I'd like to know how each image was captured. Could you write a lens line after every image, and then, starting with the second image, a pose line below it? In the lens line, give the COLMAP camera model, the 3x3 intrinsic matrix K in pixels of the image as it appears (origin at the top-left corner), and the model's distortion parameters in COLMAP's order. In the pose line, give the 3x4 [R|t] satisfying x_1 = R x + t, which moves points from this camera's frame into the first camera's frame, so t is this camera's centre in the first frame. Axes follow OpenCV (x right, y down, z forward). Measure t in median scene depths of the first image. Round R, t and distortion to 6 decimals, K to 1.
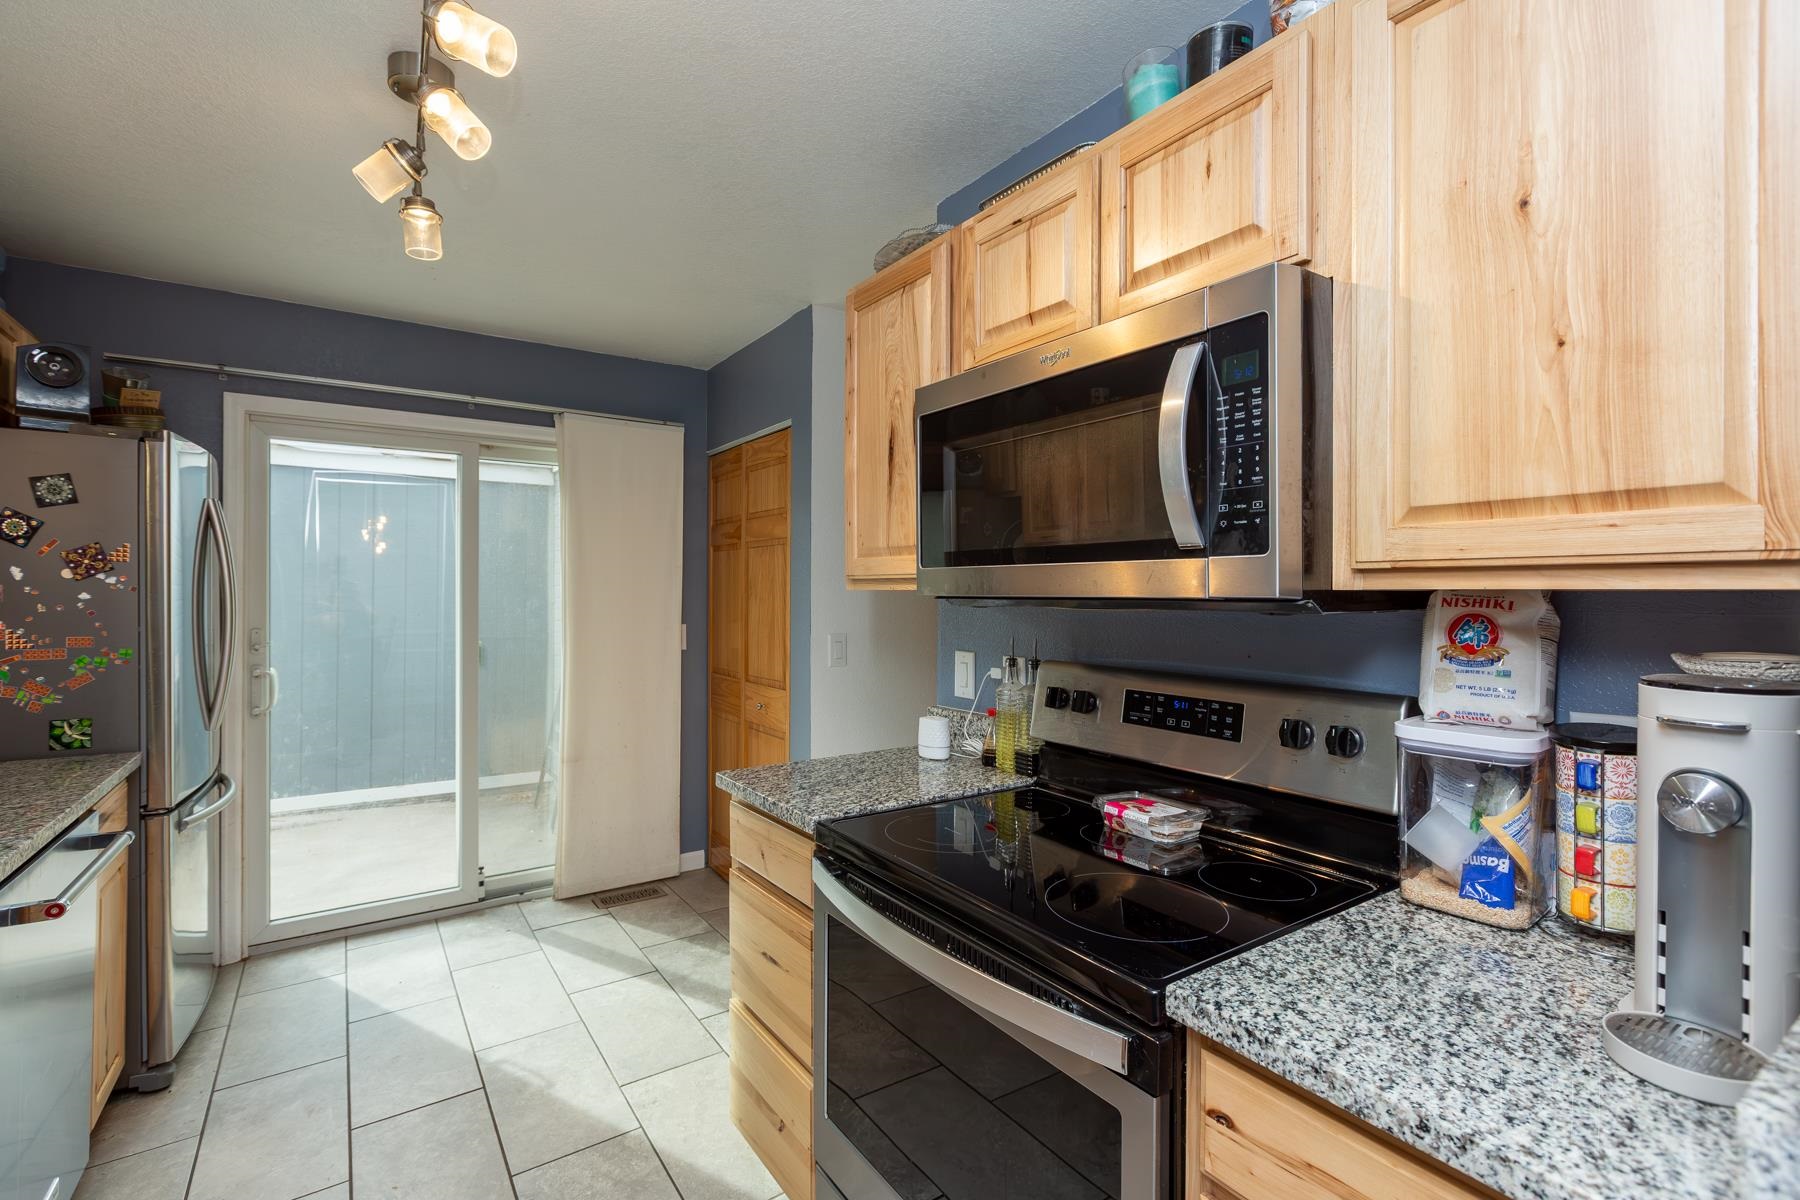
lens RADIAL K [[804.7, 0, 890.8], [0, 804.7, 593.5], [0, 0, 1]] dist [0.002279, -0.000404]
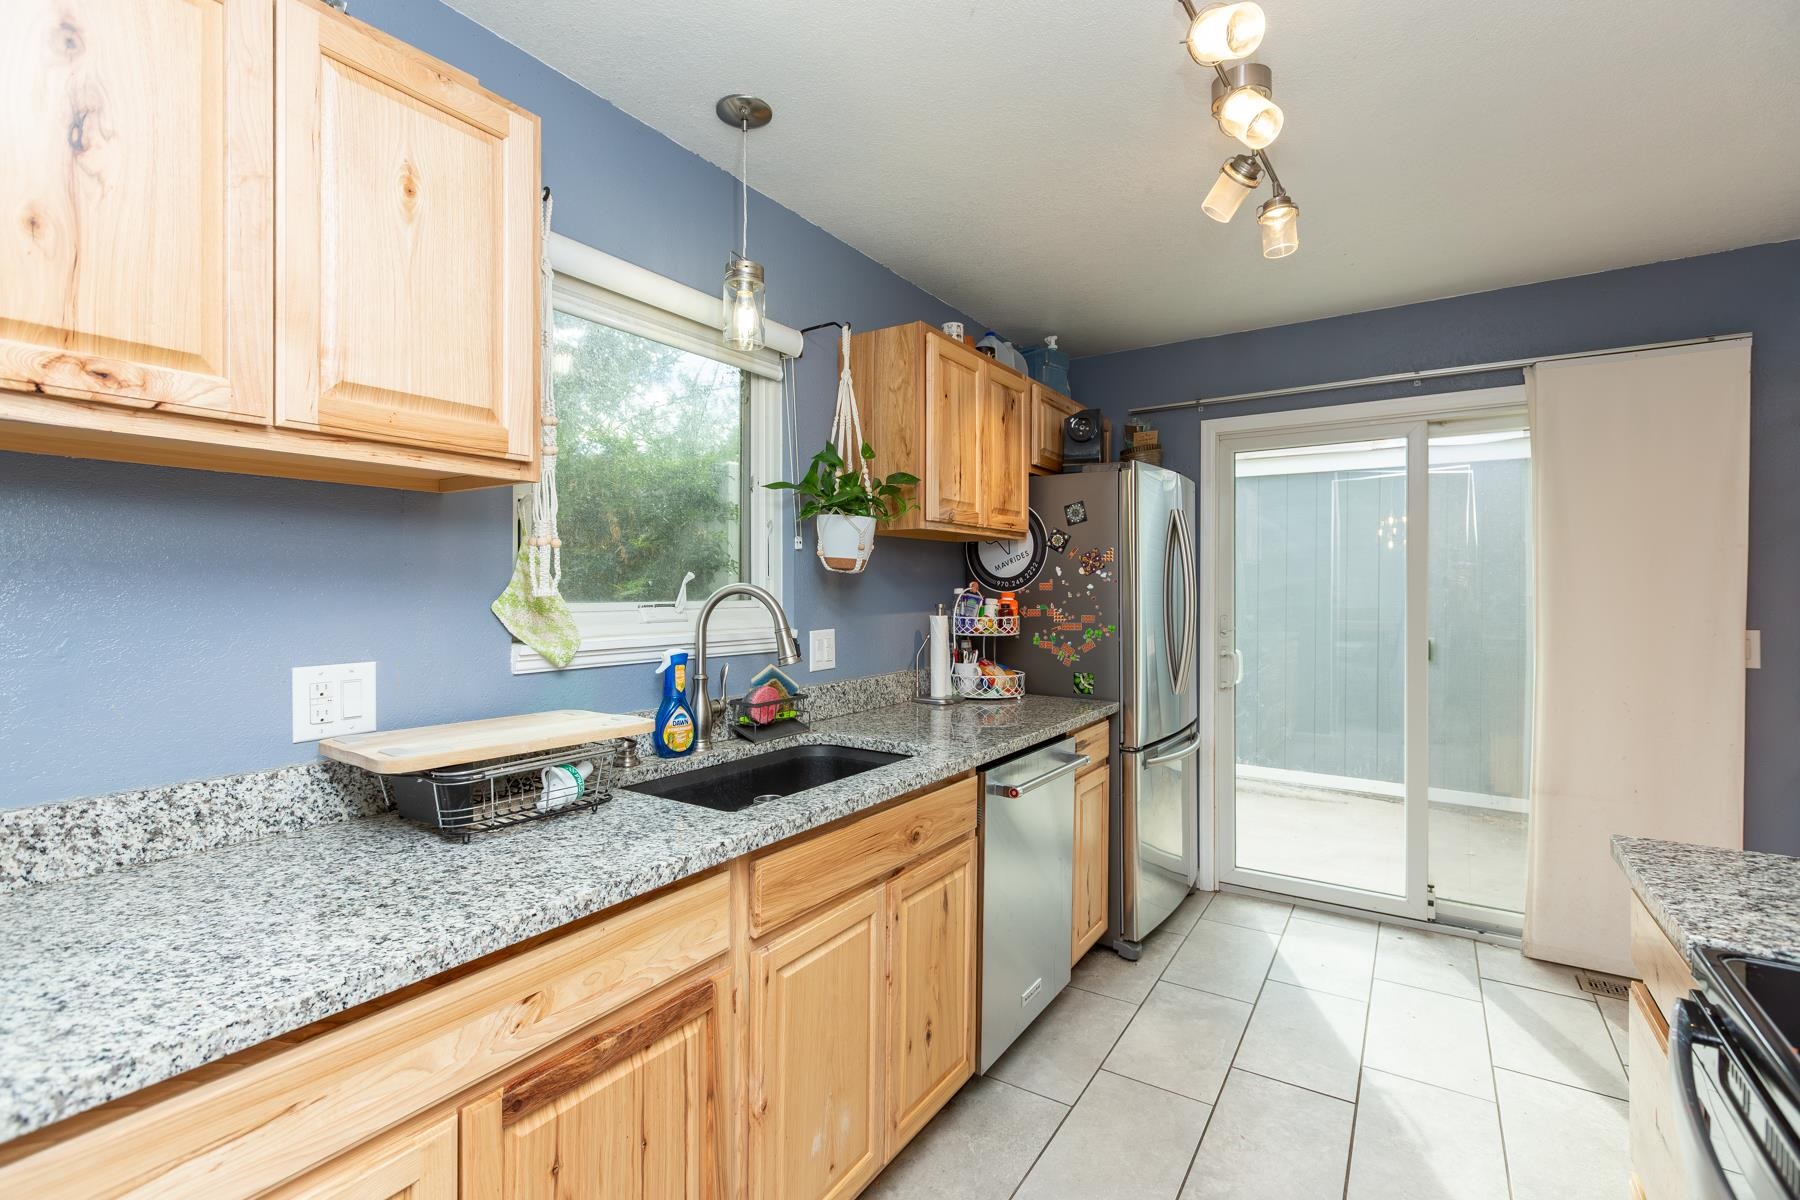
lens RADIAL K [[804.7, 0, 890.8], [0, 804.7, 593.5], [0, 0, 1]] dist [0.002279, -0.000404]
pose [[0.376039, 0.003578, -0.926597, 0.129261], [-0.001394, 0.999994, 0.003295, 0.008284], [0.926603, 0.000052, 0.376041, 0.107758]]
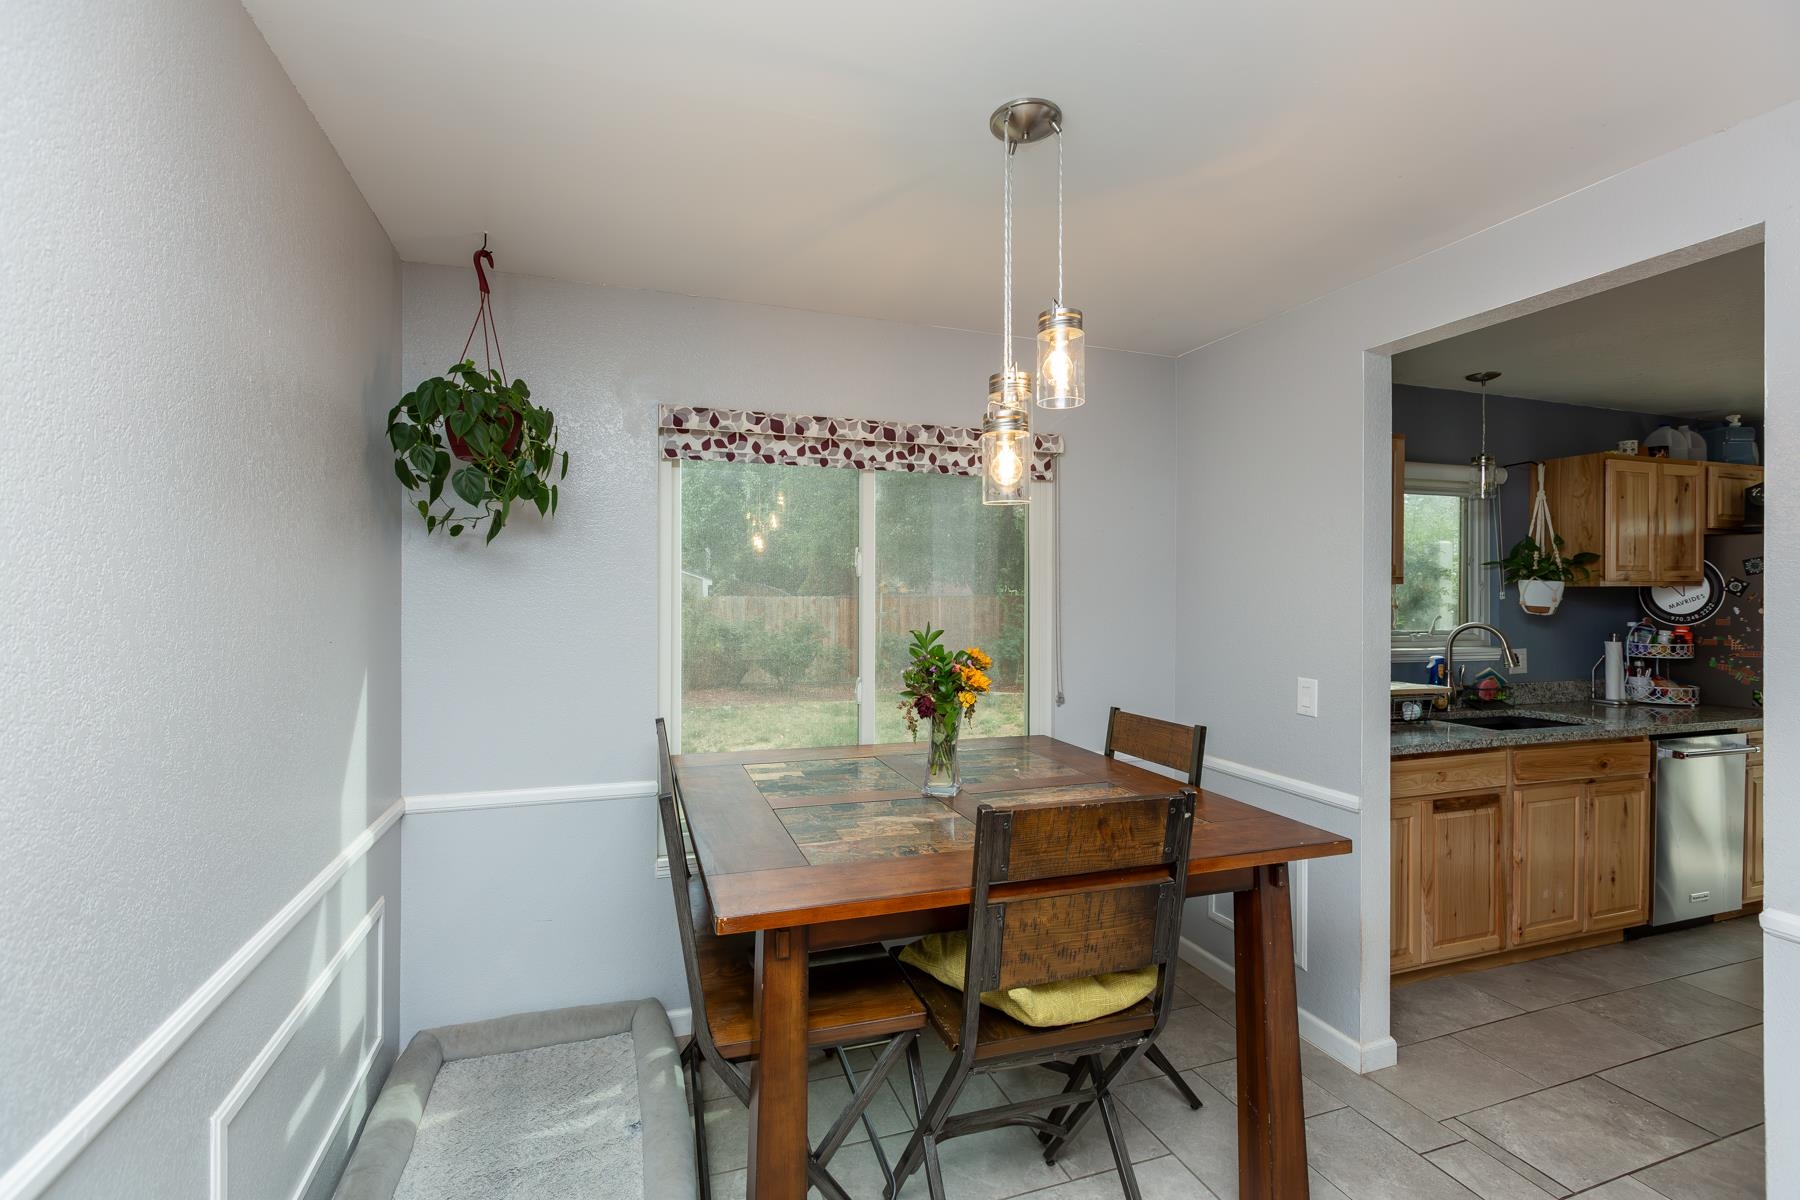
lens RADIAL K [[804.7, 0, 890.8], [0, 804.7, 593.5], [0, 0, 1]] dist [0.002279, -0.000404]
pose [[-0.258903, -0.003180, -0.965898, 0.927656], [-0.005565, 0.999983, -0.001800, -0.036790], [0.965887, 0.004909, -0.258917, -0.323496]]
